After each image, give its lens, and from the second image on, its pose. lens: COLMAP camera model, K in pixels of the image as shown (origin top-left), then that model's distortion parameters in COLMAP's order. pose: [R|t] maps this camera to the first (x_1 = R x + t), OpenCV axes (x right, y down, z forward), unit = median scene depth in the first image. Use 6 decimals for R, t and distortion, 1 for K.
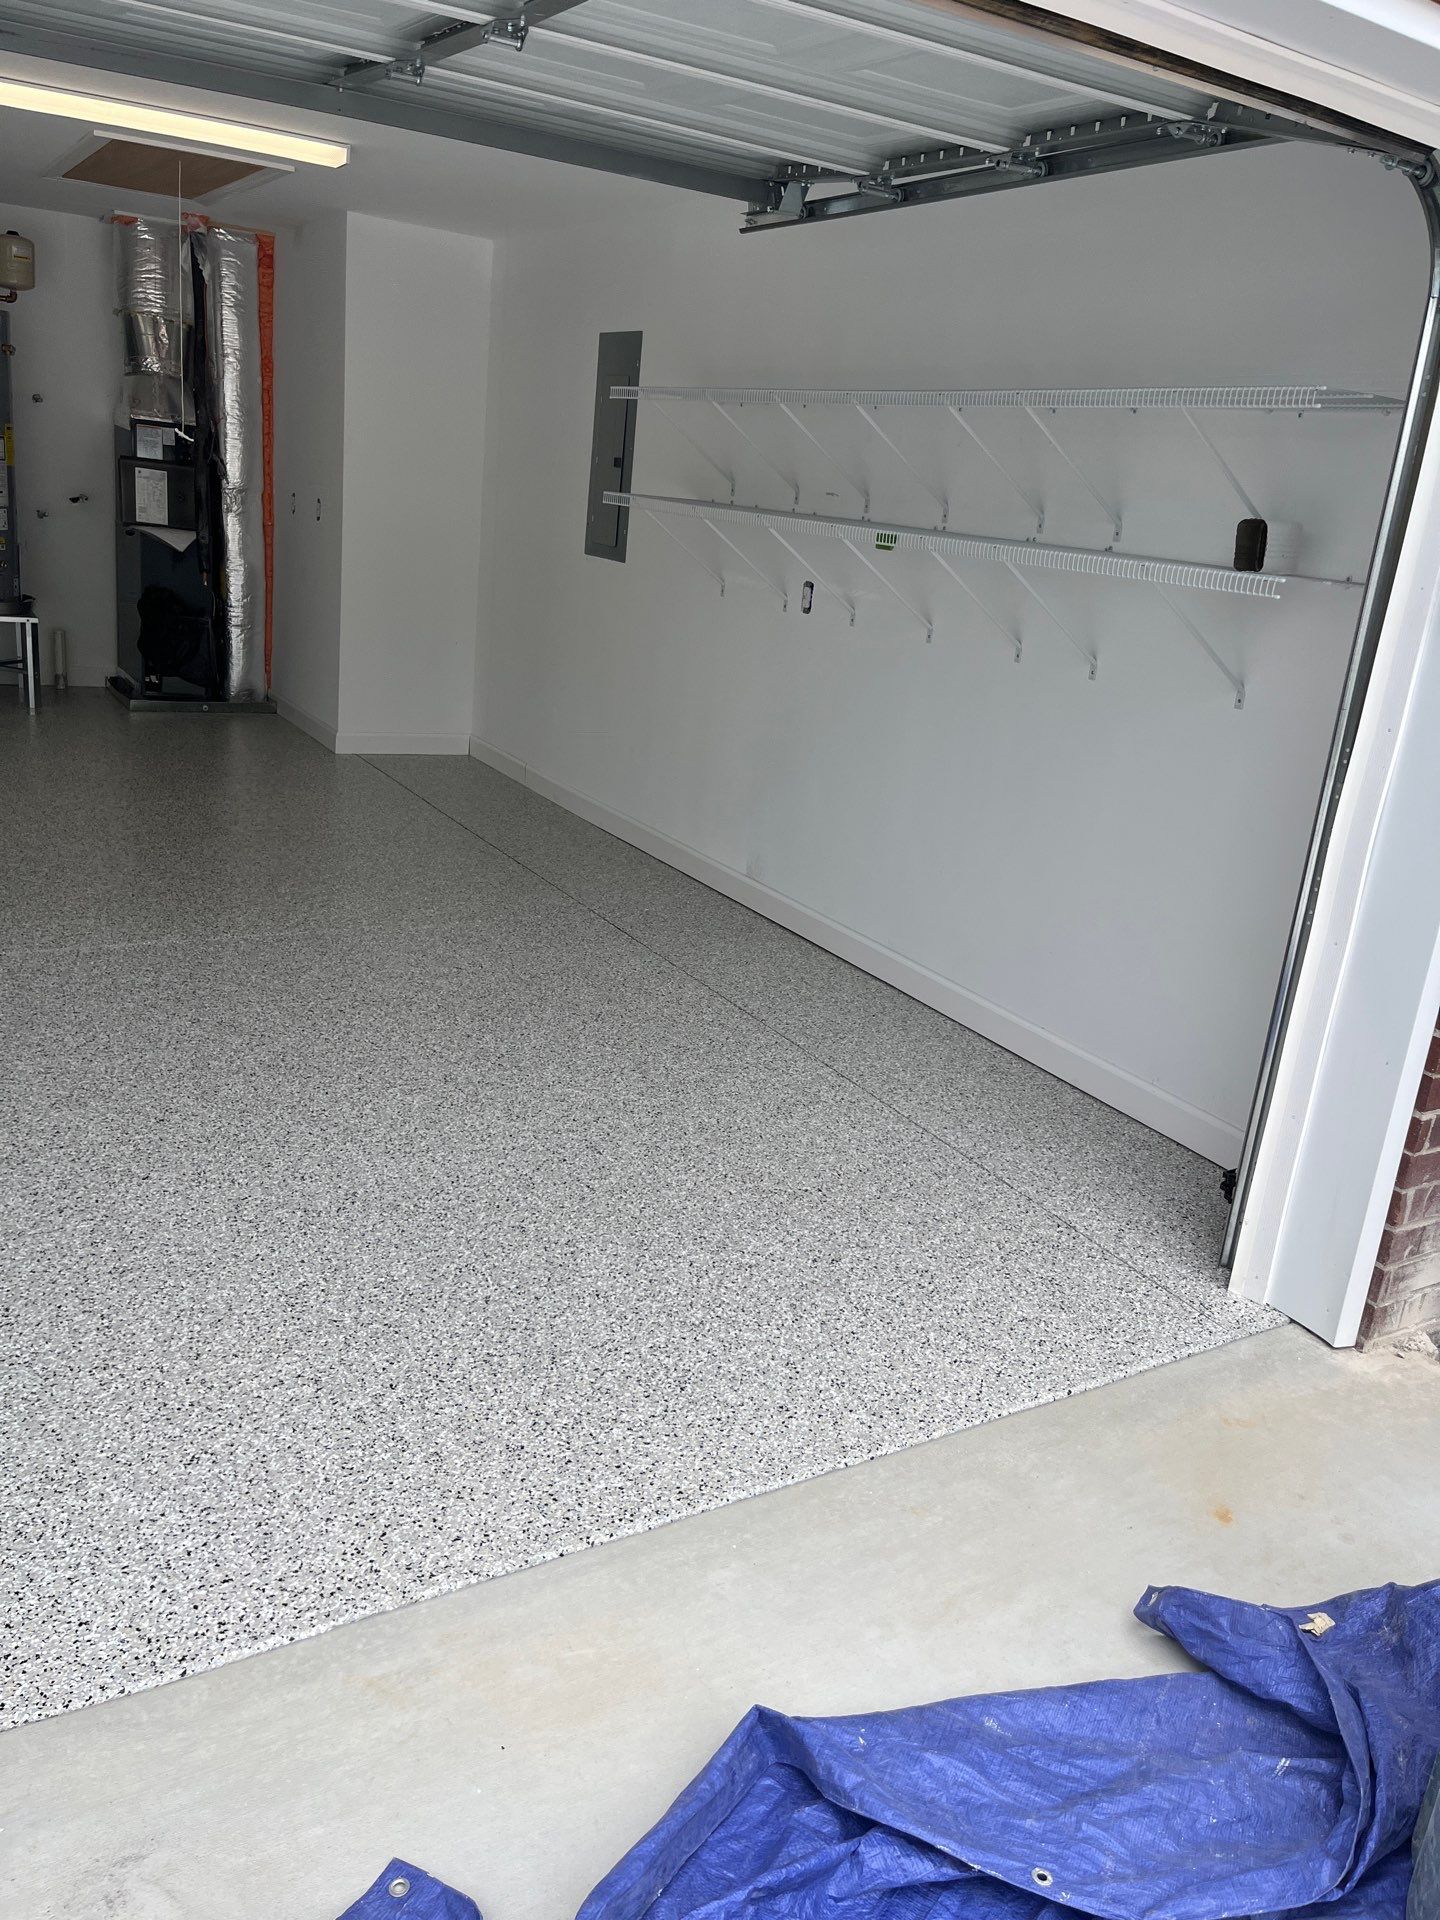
lens RADIAL K [[1472.6, 0, 730.8], [0, 1472.6, 957.5], [0, 0, 1]] dist [0.078396, -0.109294]
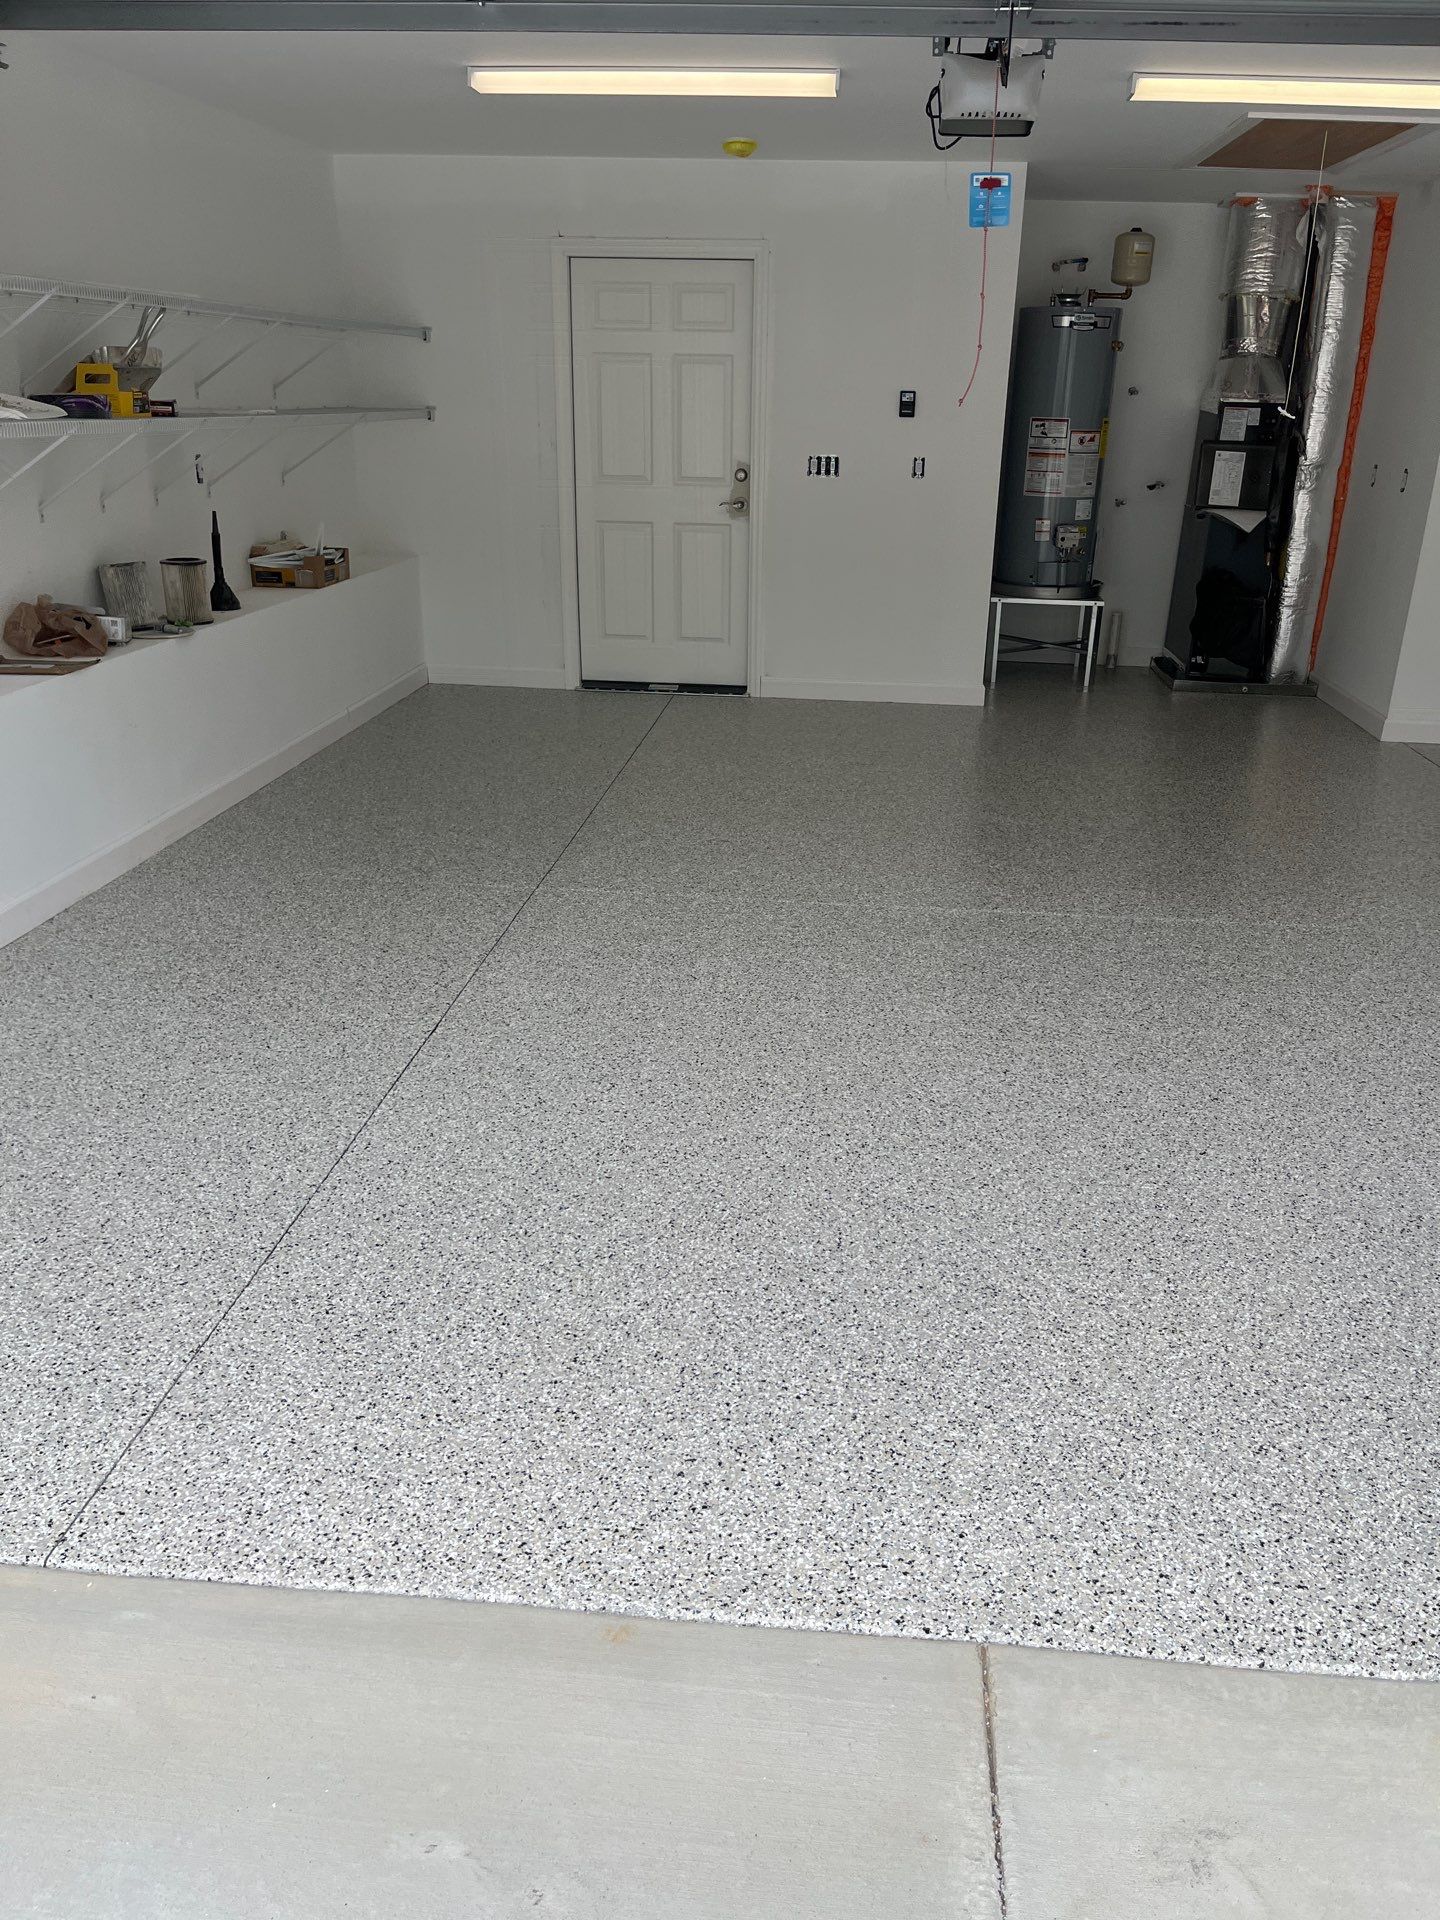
lens RADIAL K [[1471.7, 0, 735.0], [0, 1471.7, 970.1], [0, 0, 1]] dist [0.053263, -0.062454]
pose [[0.806104, 0.138487, -0.575341, -0.086366], [-0.126165, 0.990098, 0.061552, 0.002116], [0.578168, 0.022971, 0.815595, -0.014289]]
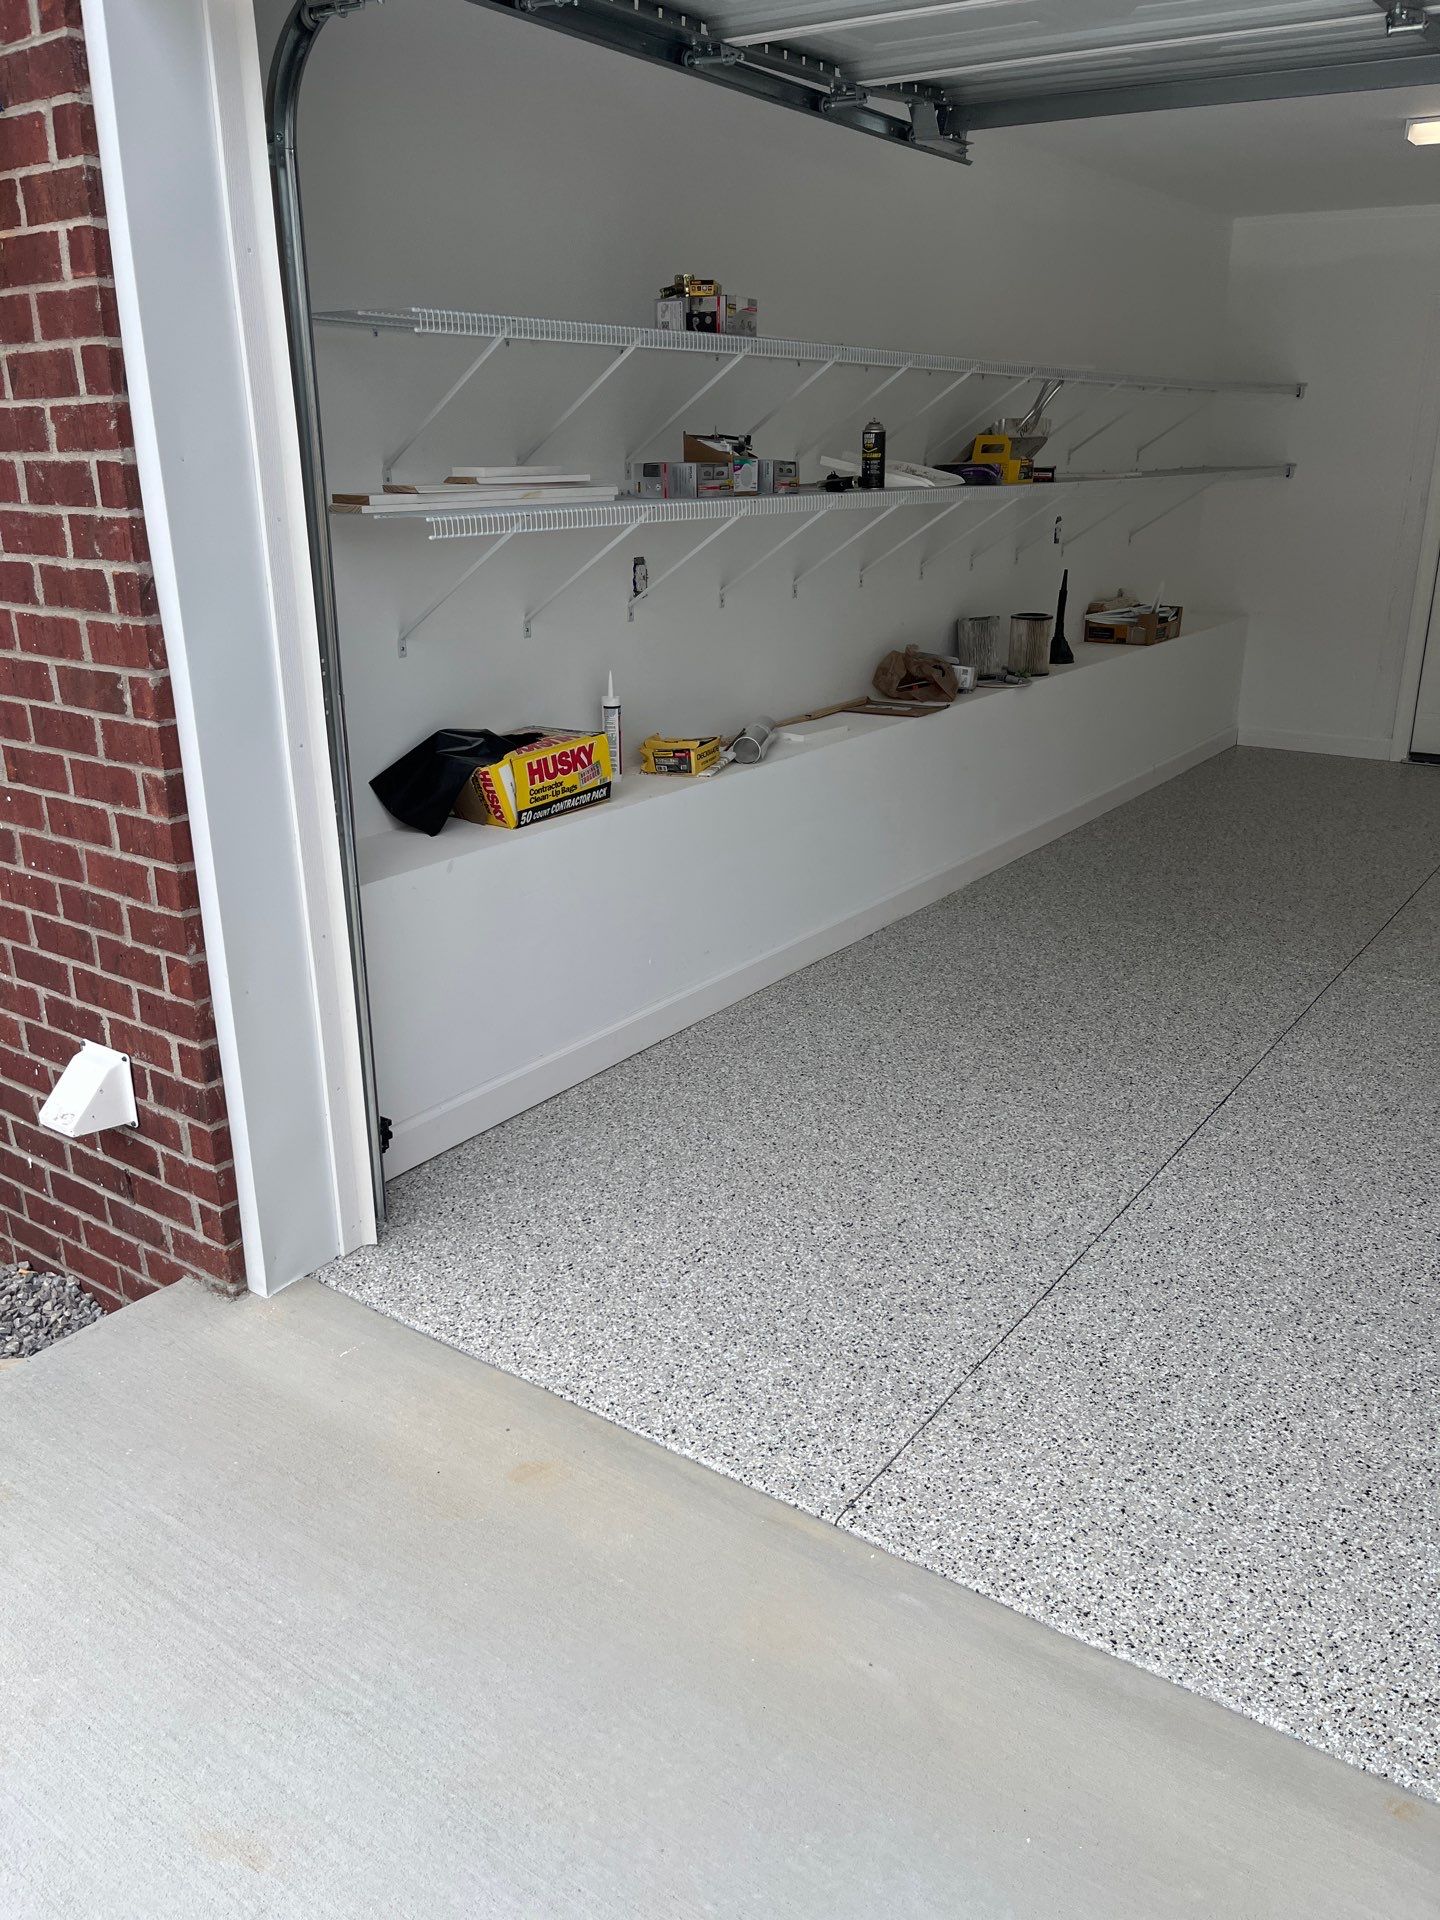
lens RADIAL K [[1463.5, 0, 716.4], [0, 1463.5, 963.8], [0, 0, 1]] dist [0.065986, -0.088439]
pose [[0.406802, 0.210589, -0.888912, -0.119347], [-0.241678, 0.963205, 0.117588, 0.009931], [0.880967, 0.166996, 0.442729, -0.057204]]
